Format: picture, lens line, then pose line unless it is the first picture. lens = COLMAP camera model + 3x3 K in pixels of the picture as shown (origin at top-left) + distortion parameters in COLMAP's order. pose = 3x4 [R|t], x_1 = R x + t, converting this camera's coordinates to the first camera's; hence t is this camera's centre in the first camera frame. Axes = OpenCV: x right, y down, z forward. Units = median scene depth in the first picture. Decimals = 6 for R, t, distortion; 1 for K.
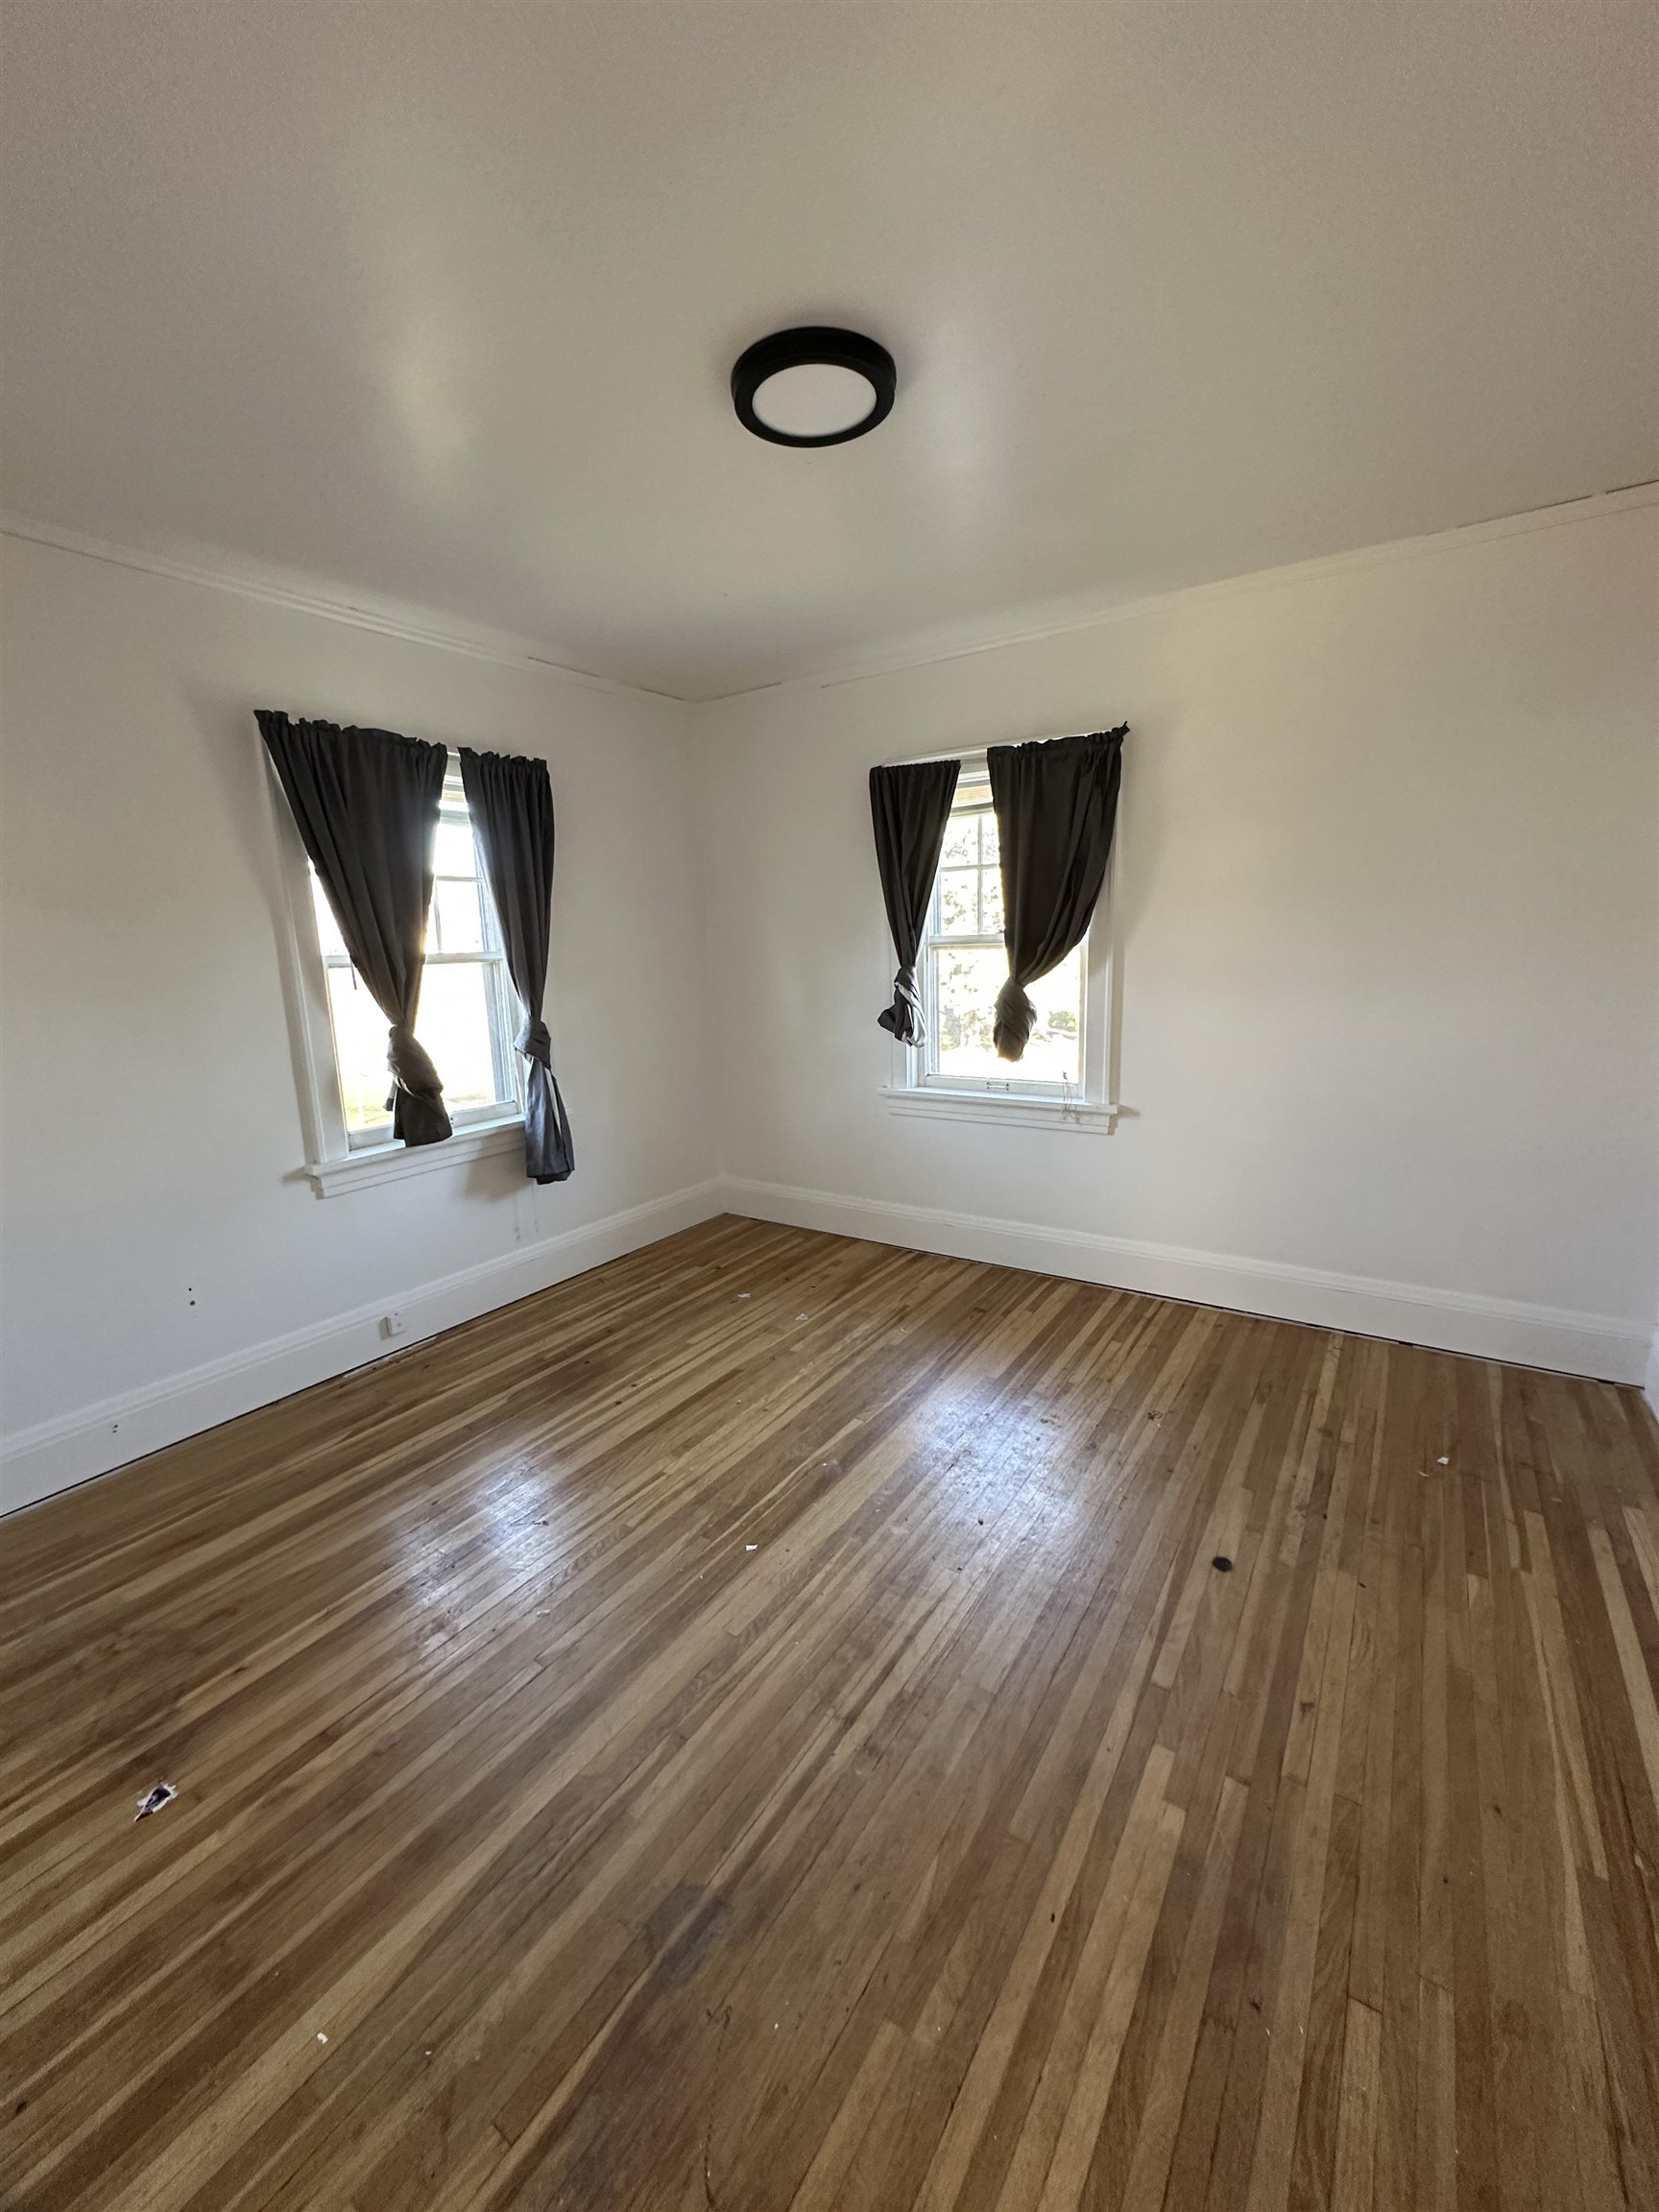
lens RADIAL K [[884.5, 0, 829.5], [0, 884.5, 1106.0], [0, 0, 1]] dist [-0.000291, 0.001082]
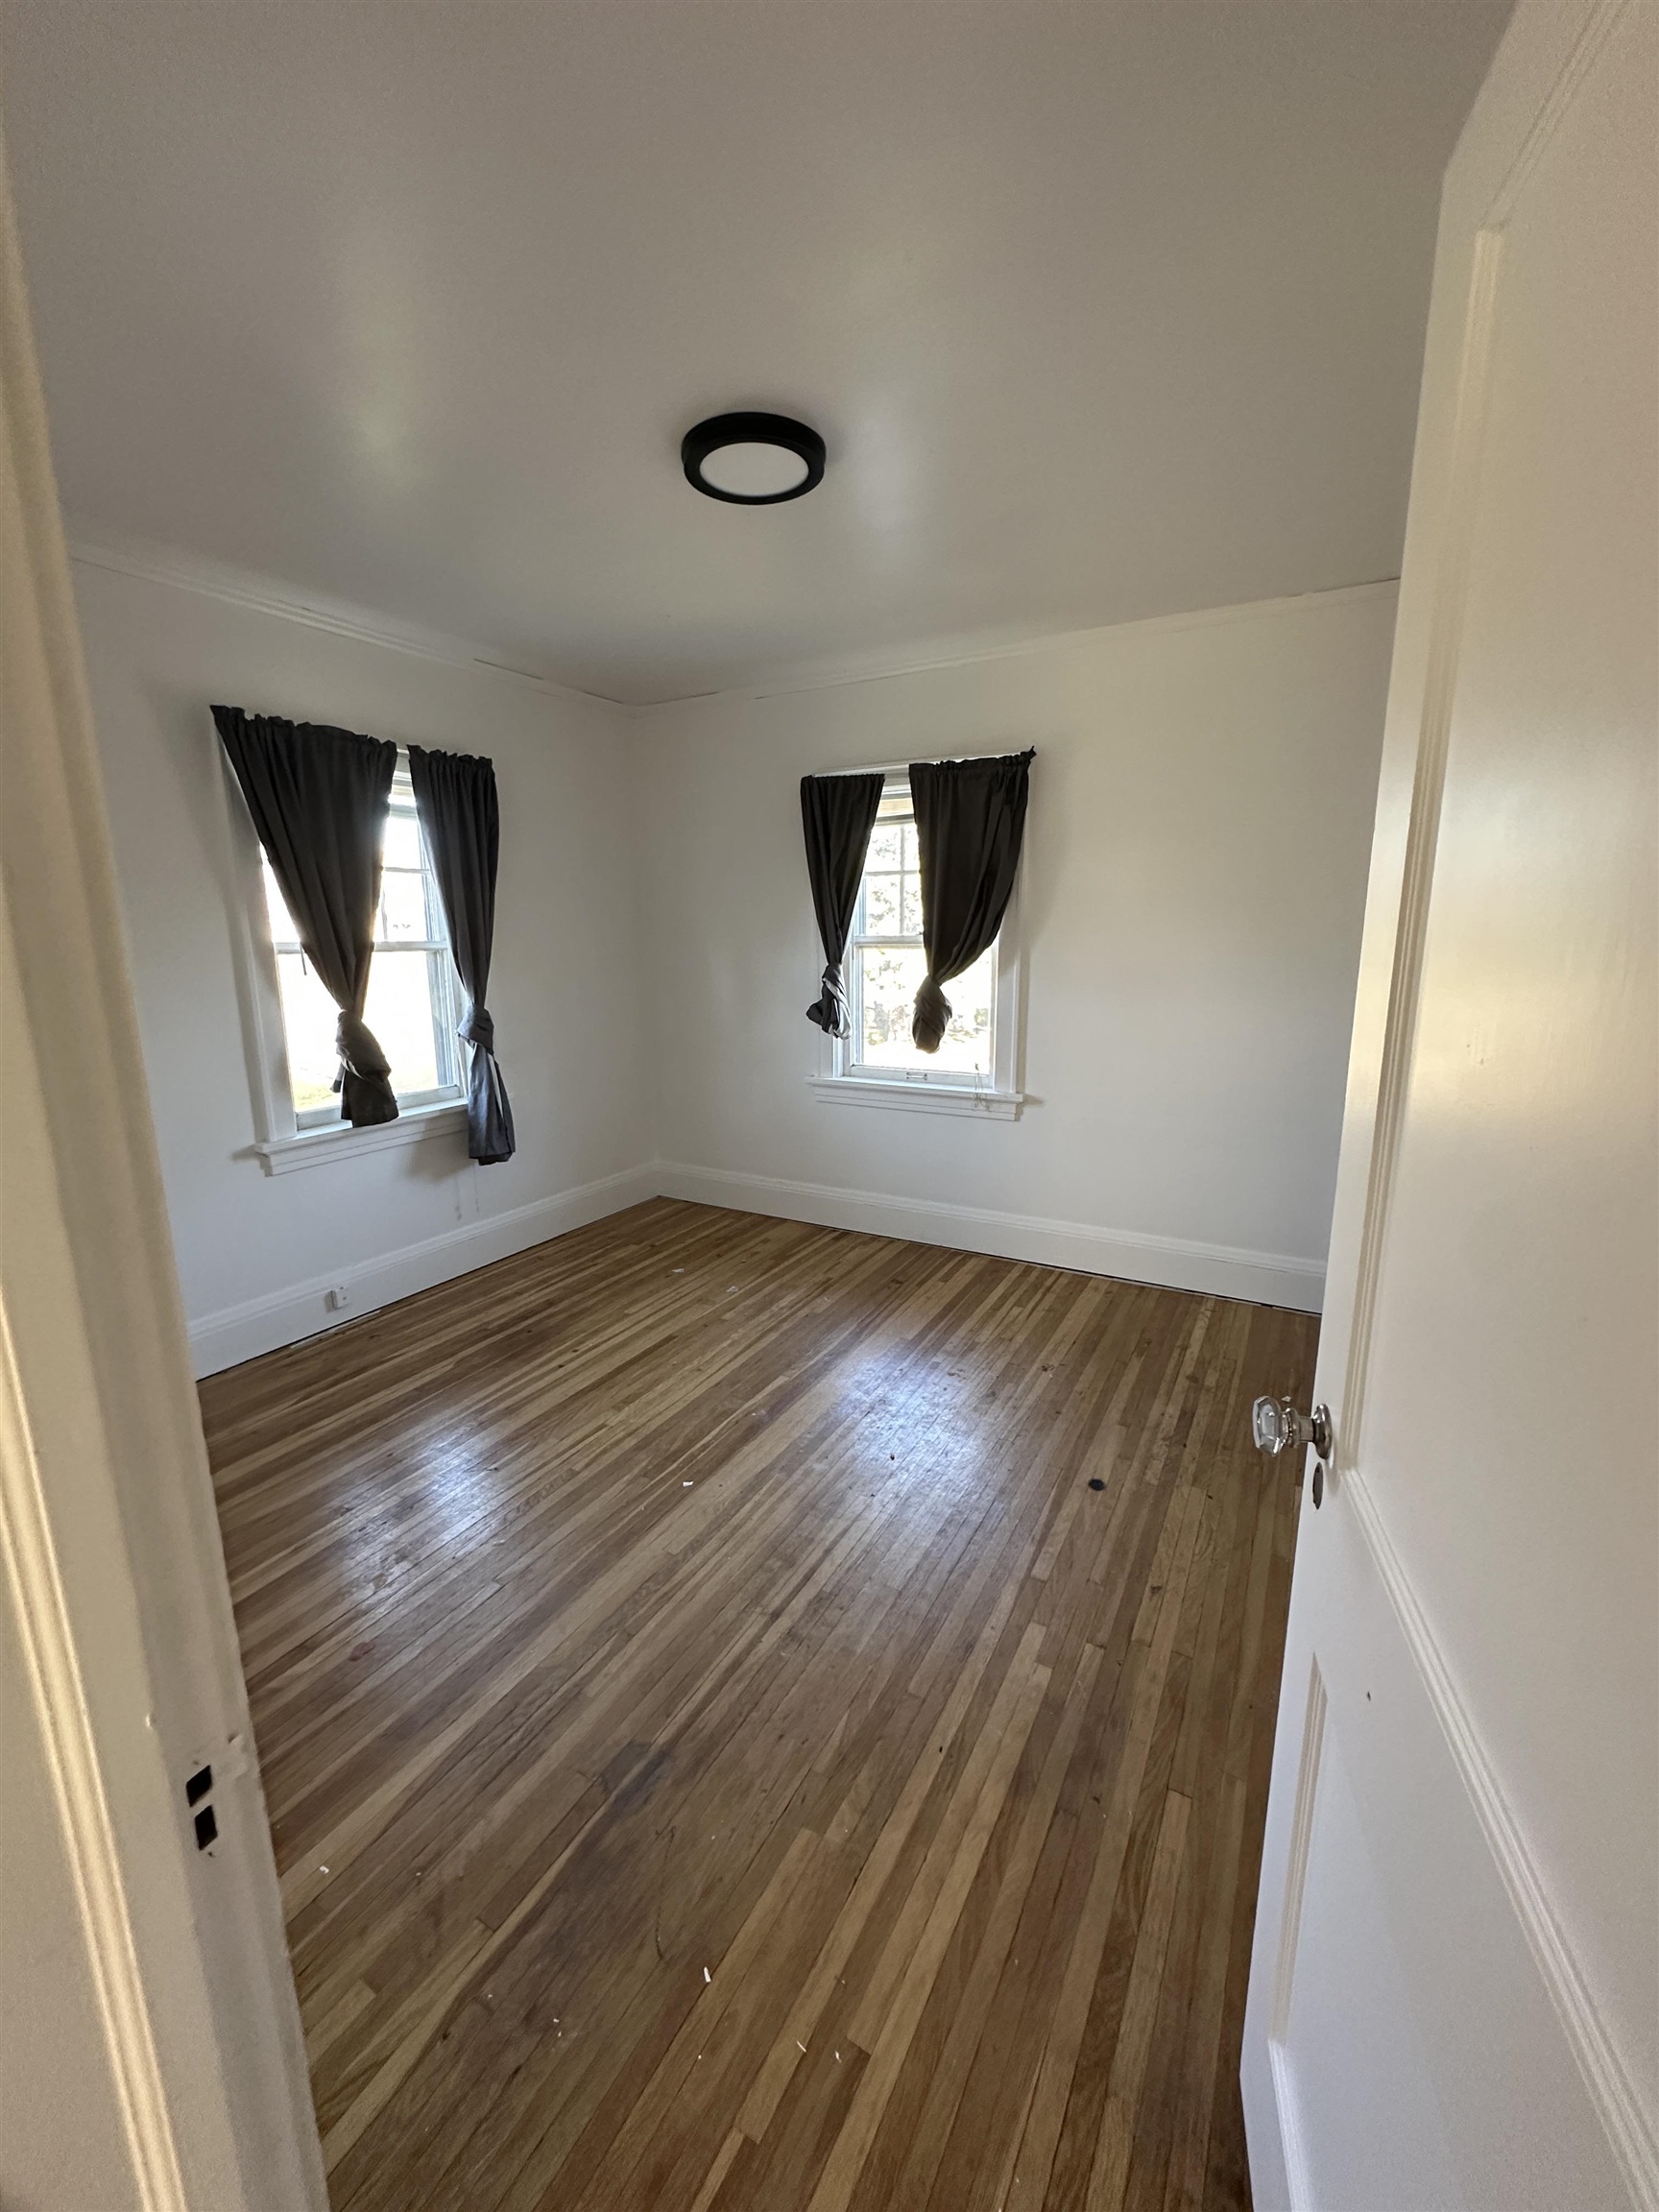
lens RADIAL K [[884.5, 0, 829.5], [0, 884.5, 1106.0], [0, 0, 1]] dist [-0.000291, 0.001082]
pose [[0.996739, 0.008364, 0.080255, -0.003731], [-0.008897, 0.999941, 0.006292, 0.013972], [-0.080198, -0.006985, 0.996754, -0.120127]]
